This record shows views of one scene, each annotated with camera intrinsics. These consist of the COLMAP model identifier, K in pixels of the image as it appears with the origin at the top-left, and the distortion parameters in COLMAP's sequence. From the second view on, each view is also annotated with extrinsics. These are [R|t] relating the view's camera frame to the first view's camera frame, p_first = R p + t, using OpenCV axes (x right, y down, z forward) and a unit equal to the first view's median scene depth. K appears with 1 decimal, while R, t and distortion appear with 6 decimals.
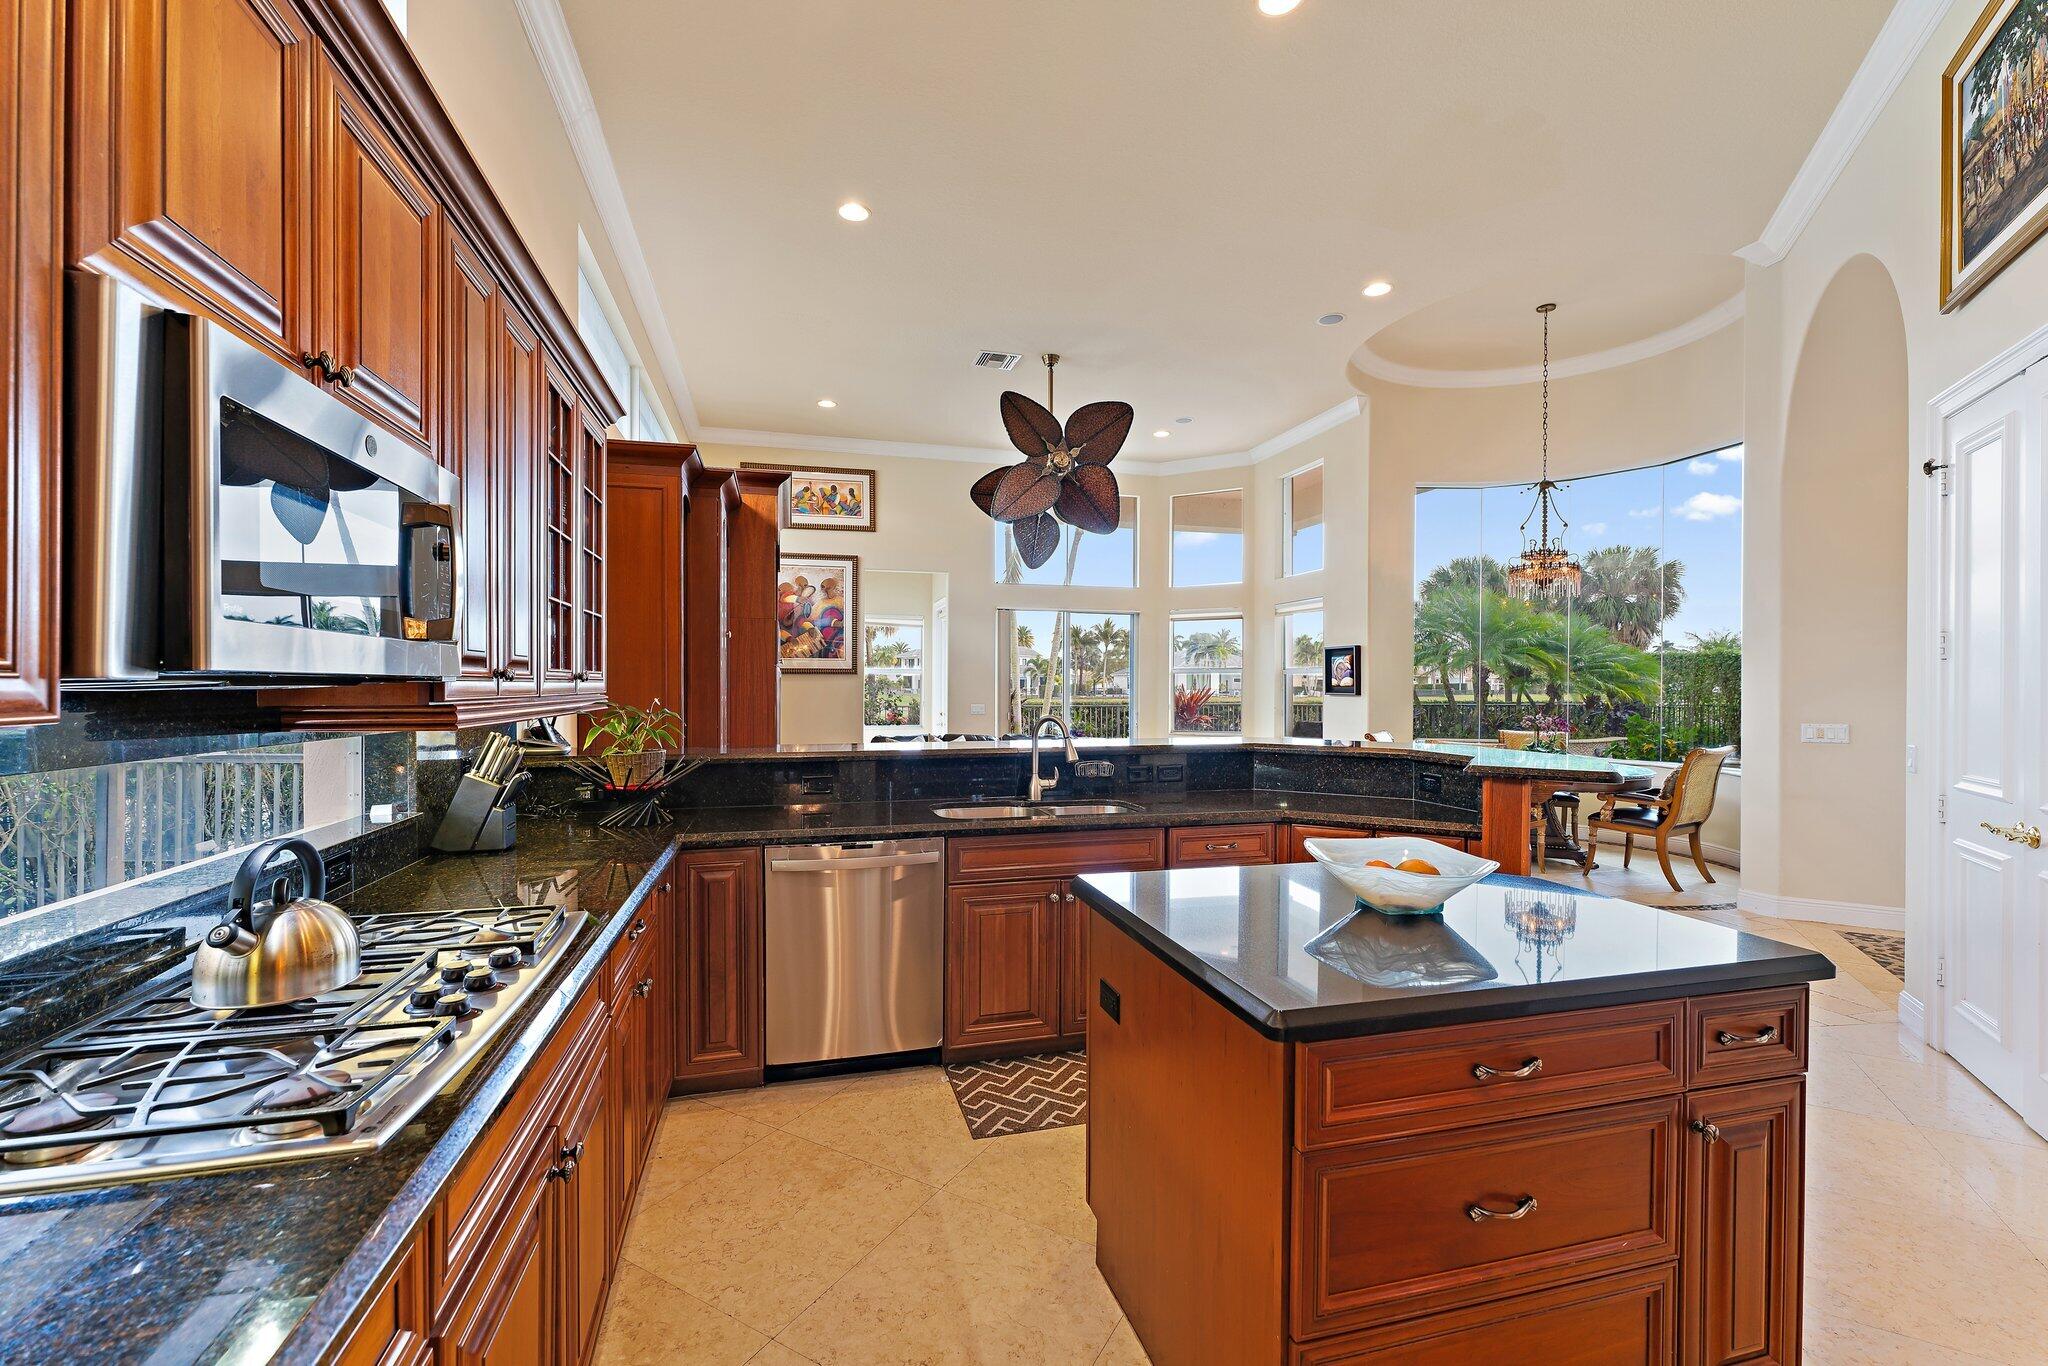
lens RADIAL K [[820.9, 0, 1011.2], [0, 820.9, 690.6], [0, 0, 1]] dist [0.002225, -0.000025]
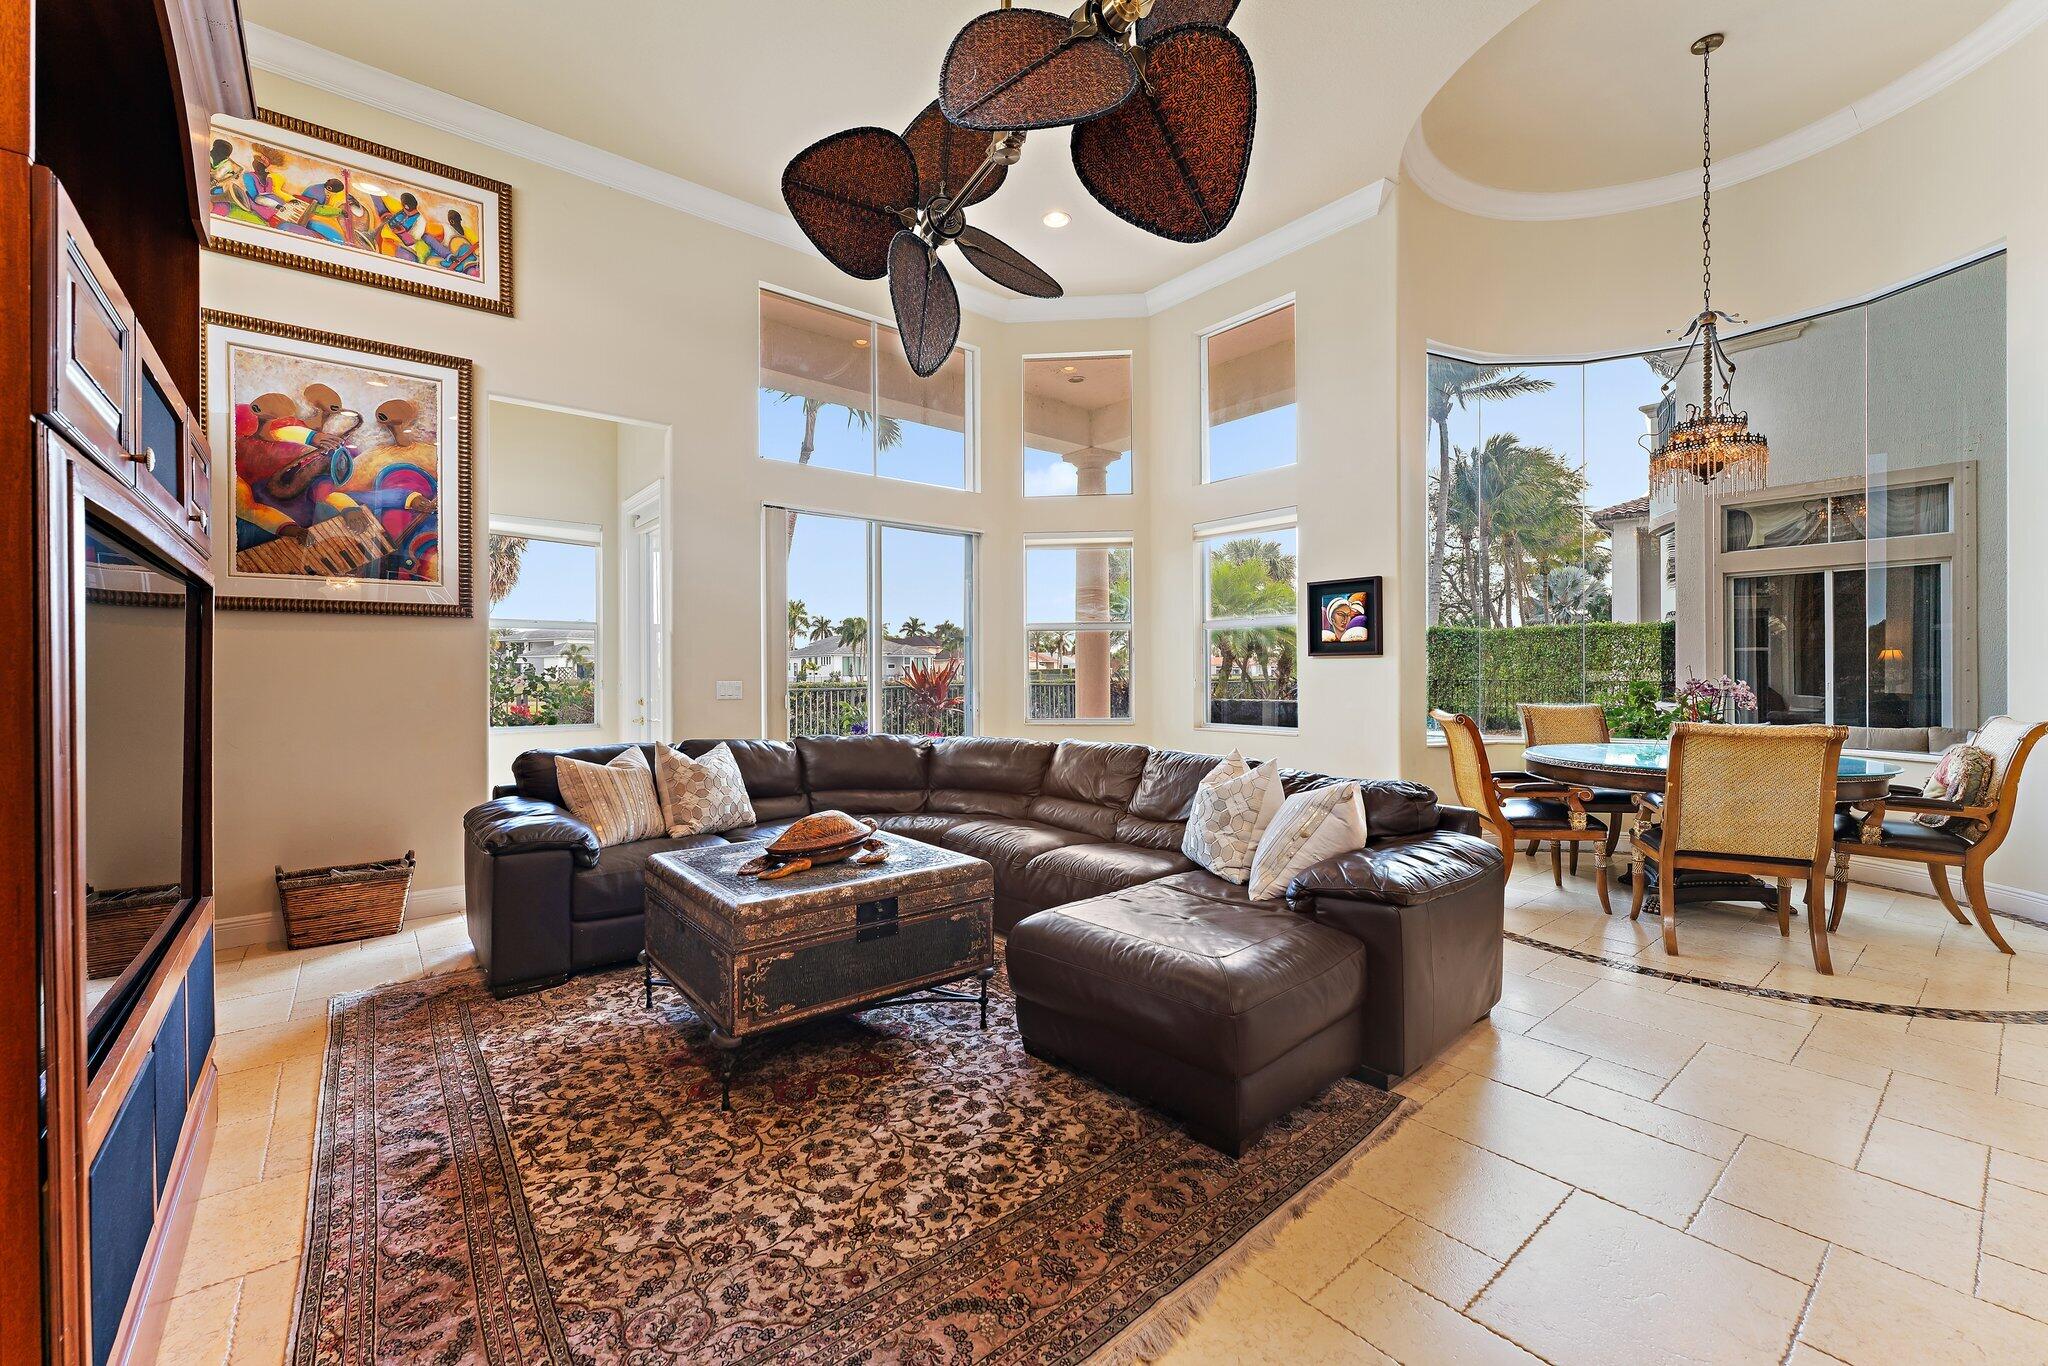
lens RADIAL K [[835.0, 0, 963.8], [0, 835.0, 671.1], [0, 0, 1]] dist [0.001089, 0.000211]
pose [[0.932045, -0.008650, 0.362240, -0.102663], [0.011510, 0.999917, -0.005736, 0.016697], [-0.362160, 0.009516, 0.932067, 0.473130]]
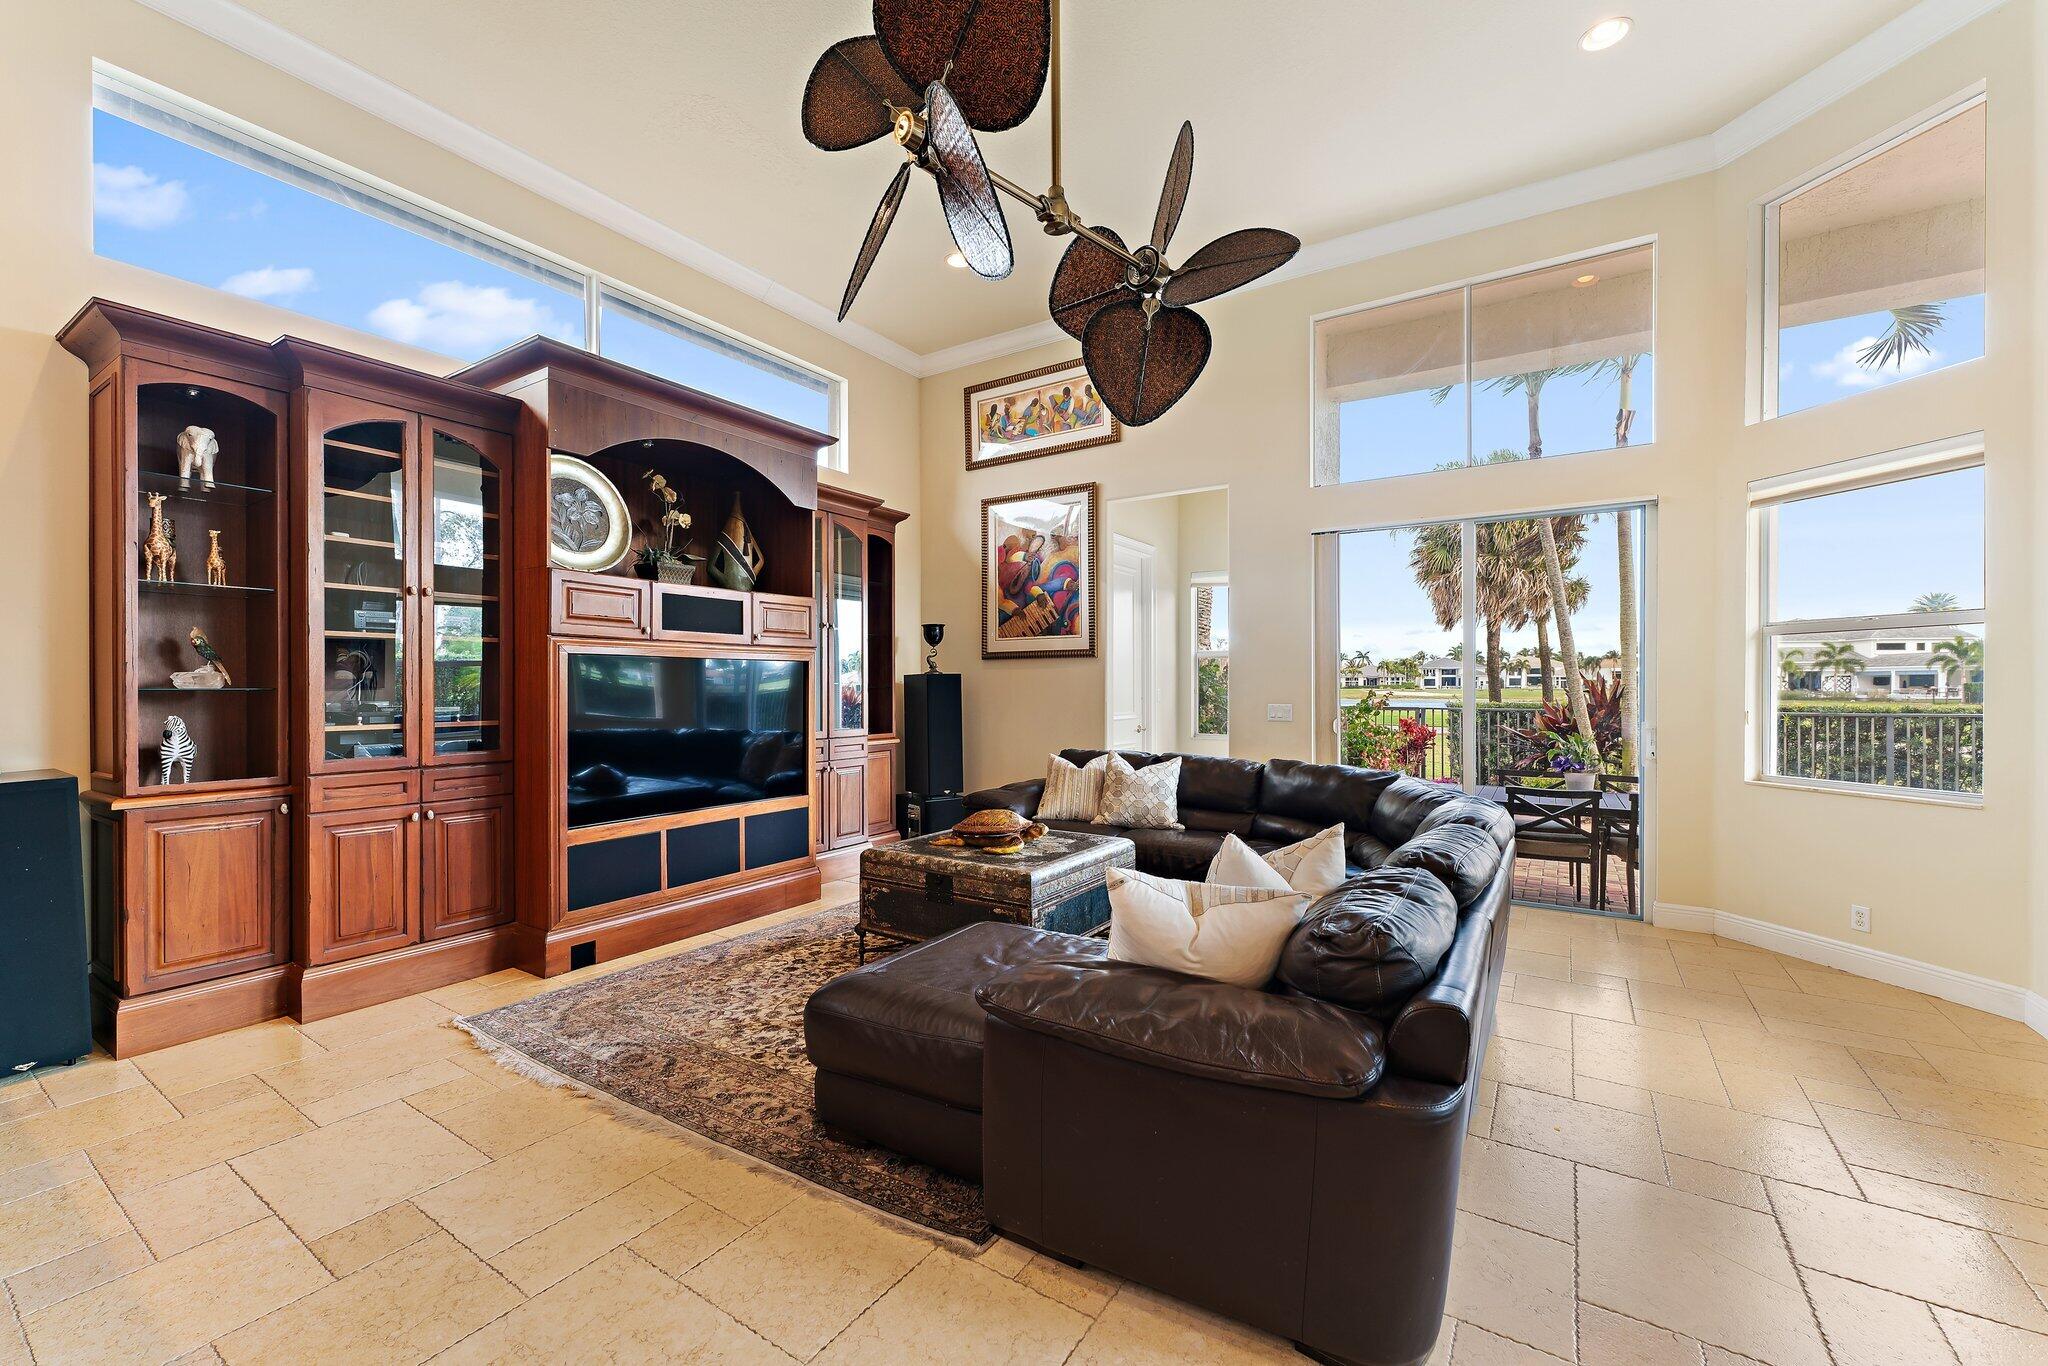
lens RADIAL K [[808.1, 0, 1056.9], [0, 808.1, 686.0], [0, 0, 1]] dist [0.013362, 0.000200]
pose [[0.662031, -0.005740, -0.749455, 0.297011], [-0.001833, 0.999955, -0.009278, 0.010579], [0.749475, 0.007516, 0.661991, 0.546630]]
